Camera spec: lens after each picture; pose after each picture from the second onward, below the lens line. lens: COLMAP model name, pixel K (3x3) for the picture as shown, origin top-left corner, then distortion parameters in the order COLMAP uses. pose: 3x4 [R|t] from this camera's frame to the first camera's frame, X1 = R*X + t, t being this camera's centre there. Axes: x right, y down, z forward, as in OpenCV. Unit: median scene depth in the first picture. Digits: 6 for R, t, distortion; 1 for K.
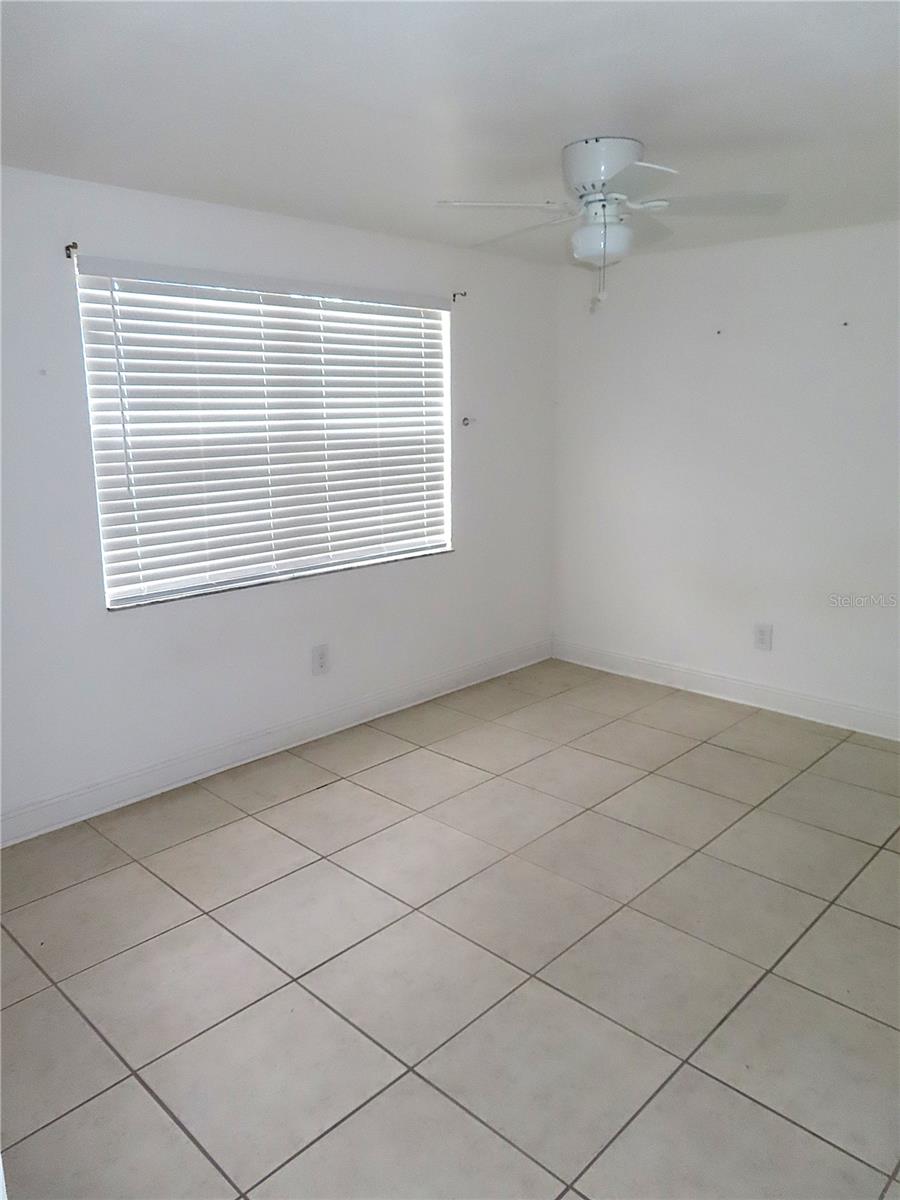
lens RADIAL K [[854.7, 0, 450.0], [0, 854.7, 600.0], [0, 0, 1]] dist [-0.011047, 0.007766]
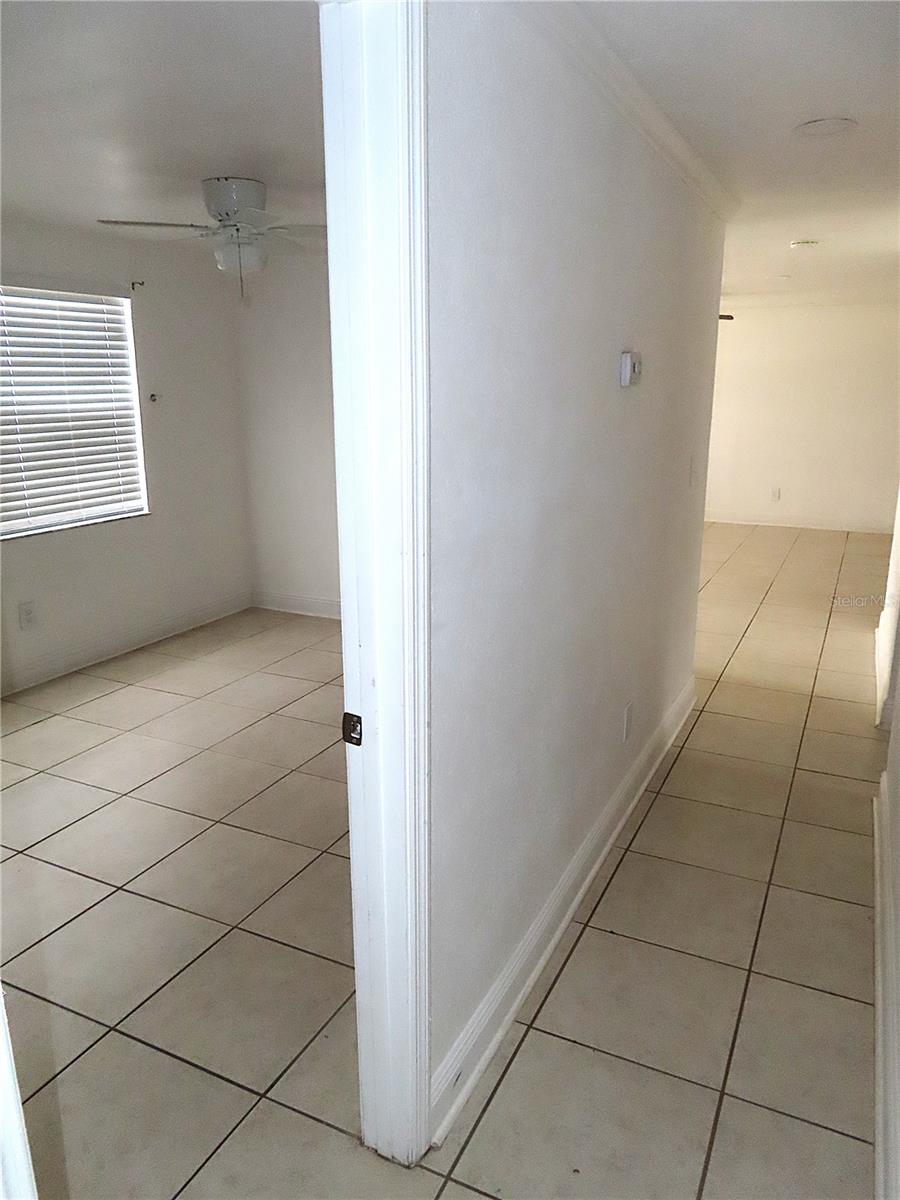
lens RADIAL K [[854.7, 0, 450.0], [0, 854.7, 600.0], [0, 0, 1]] dist [-0.011047, 0.007766]
pose [[0.951736, -0.071117, 0.298564, 0.037337], [0.062216, 0.997292, 0.039225, 0.037169], [-0.300545, -0.018756, 0.953583, -0.196614]]
